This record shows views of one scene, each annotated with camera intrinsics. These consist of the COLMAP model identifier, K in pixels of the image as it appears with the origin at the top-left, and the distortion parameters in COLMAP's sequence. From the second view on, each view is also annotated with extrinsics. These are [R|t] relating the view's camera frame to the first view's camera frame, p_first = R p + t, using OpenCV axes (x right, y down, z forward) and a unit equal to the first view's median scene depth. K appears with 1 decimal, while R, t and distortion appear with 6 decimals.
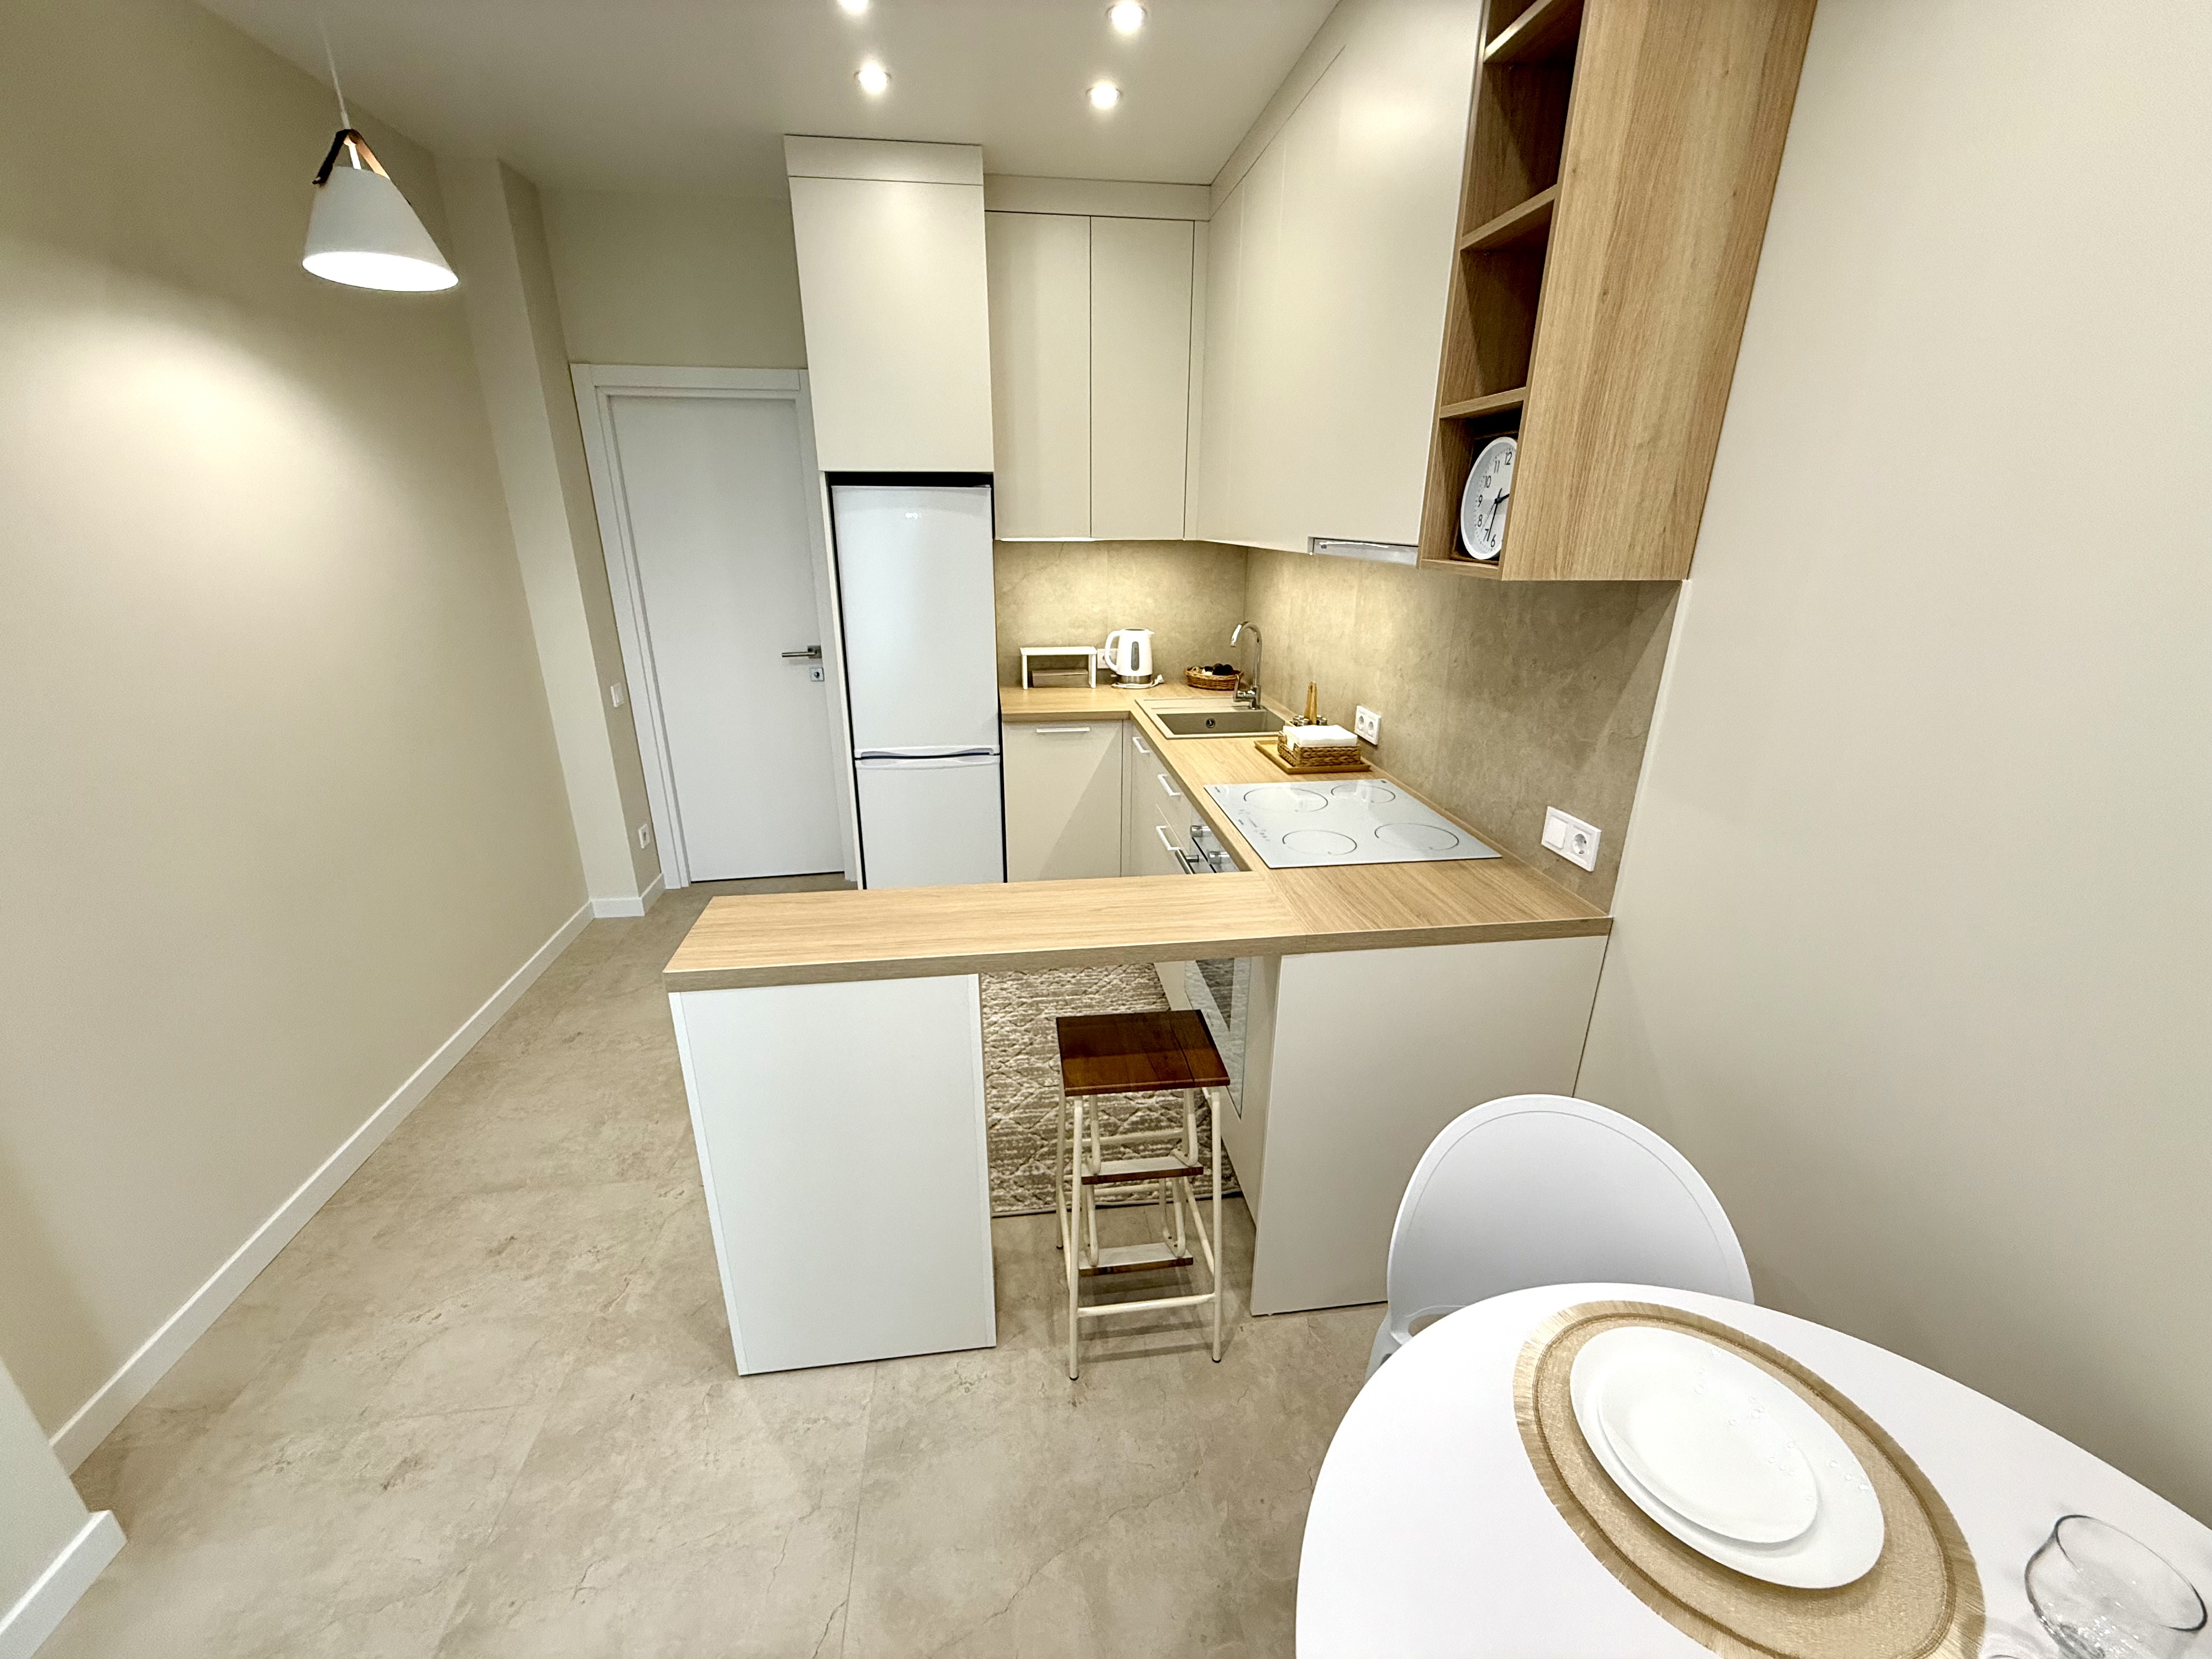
lens RADIAL K [[883.4, 0, 1100.7], [0, 883.4, 830.1], [0, 0, 1]] dist [-0.000579, -0.000255]
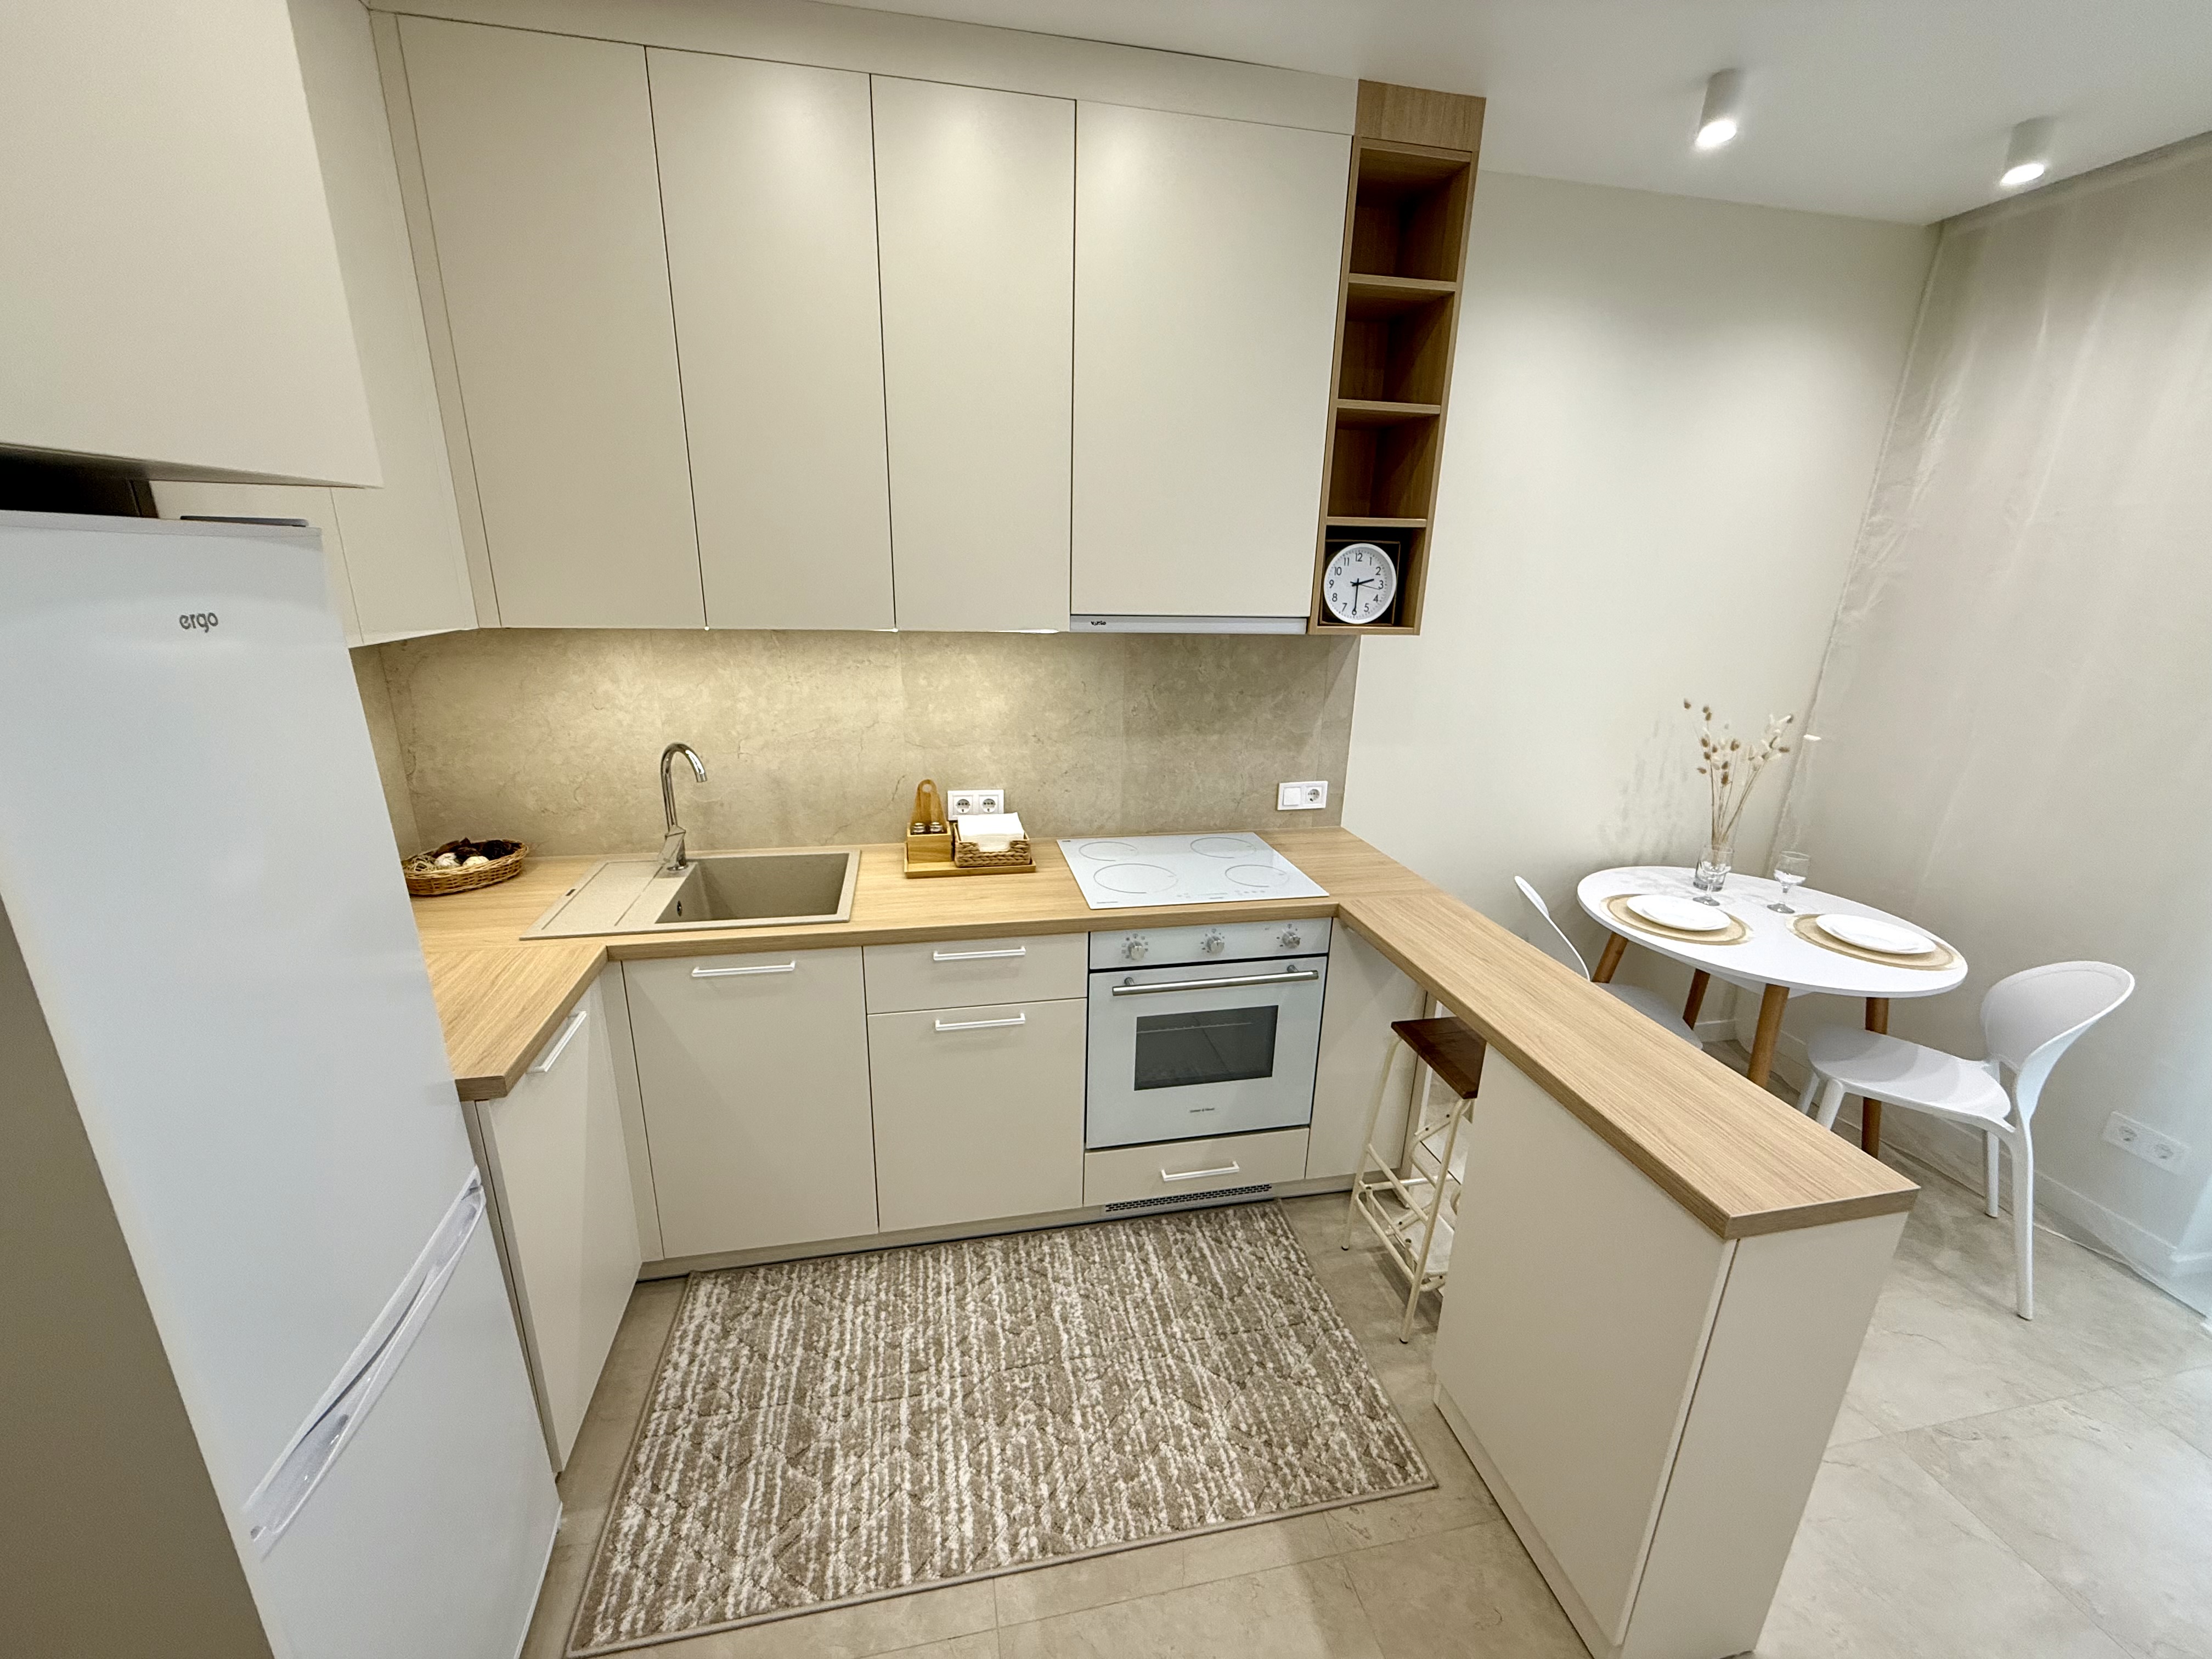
lens RADIAL K [[883.4, 0, 1101.8], [0, 883.4, 832.1], [0, 0, 1]] dist [-0.000579, -0.000255]
pose [[-0.074431, -0.297494, 0.951818, -0.853795], [0.315275, 0.898490, 0.305480, -0.475176], [-0.946077, 0.322821, 0.026916, 1.212728]]
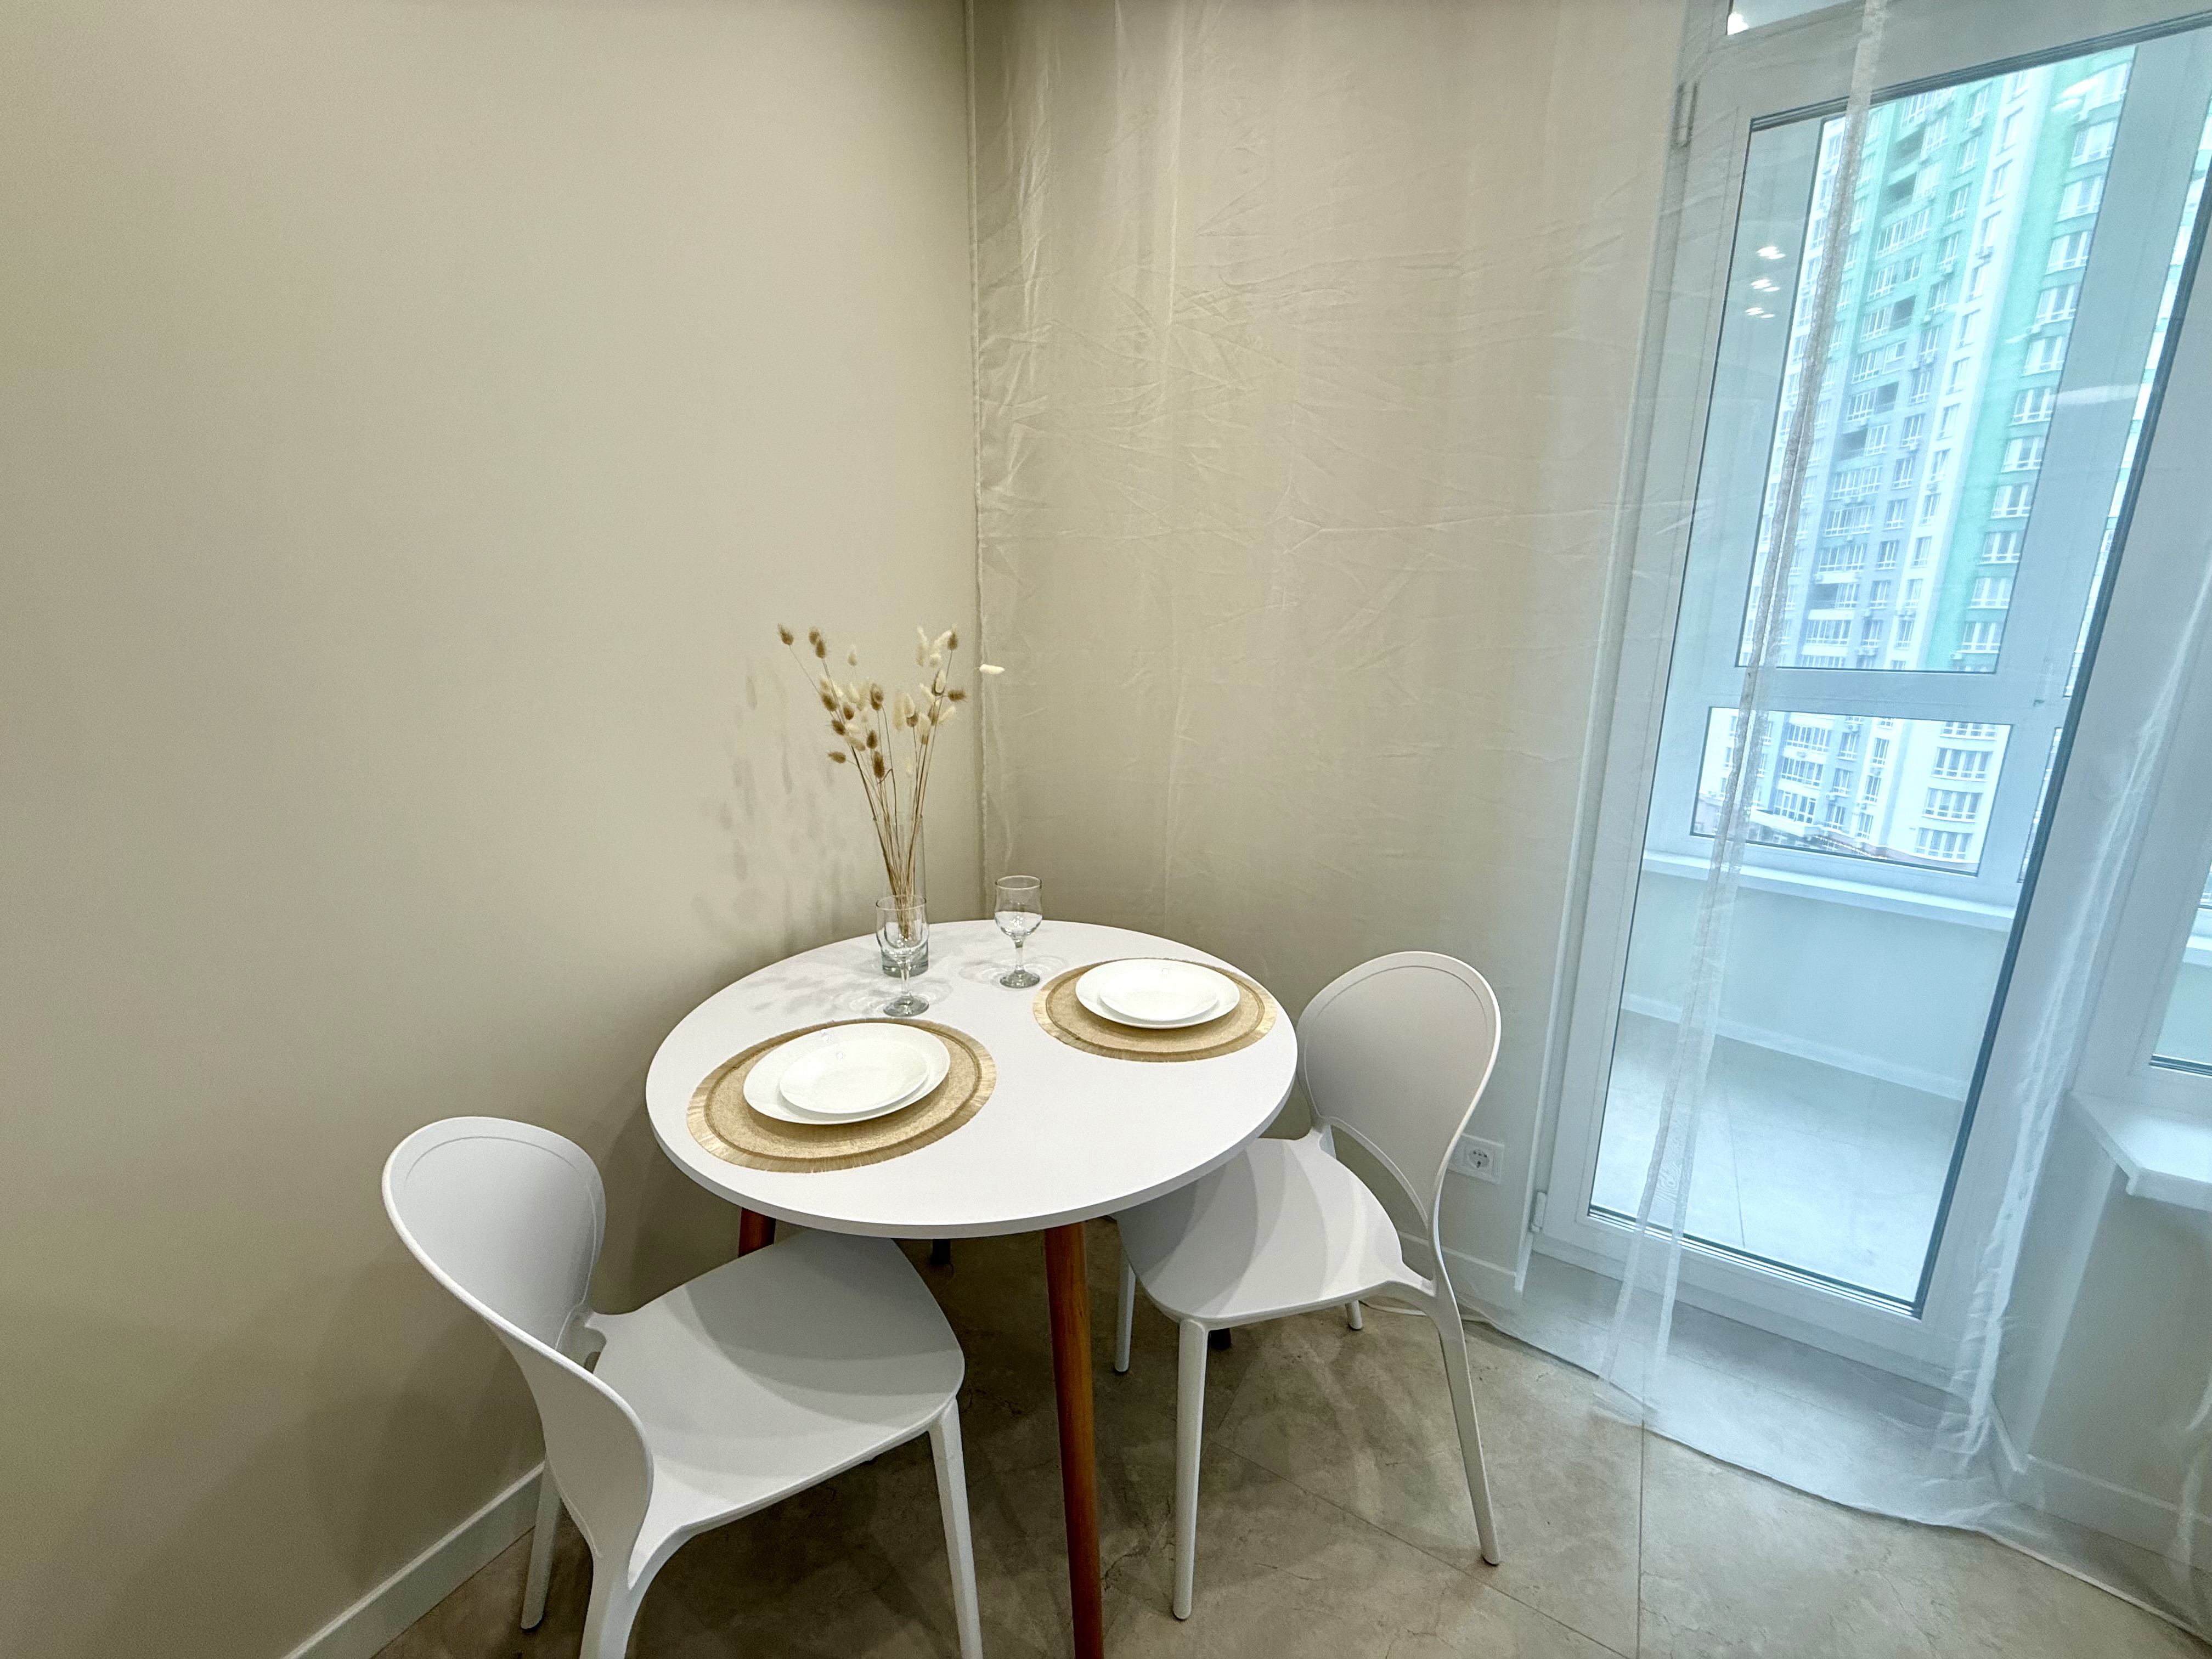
lens RADIAL K [[883.4, 0, 1103.4], [0, 883.4, 830.2], [0, 0, 1]] dist [-0.000579, -0.000255]
pose [[-0.778216, -0.153380, 0.608978, -0.151960], [0.208500, 0.851606, 0.480932, -0.071789], [-0.592374, 0.501241, -0.630753, 0.655357]]
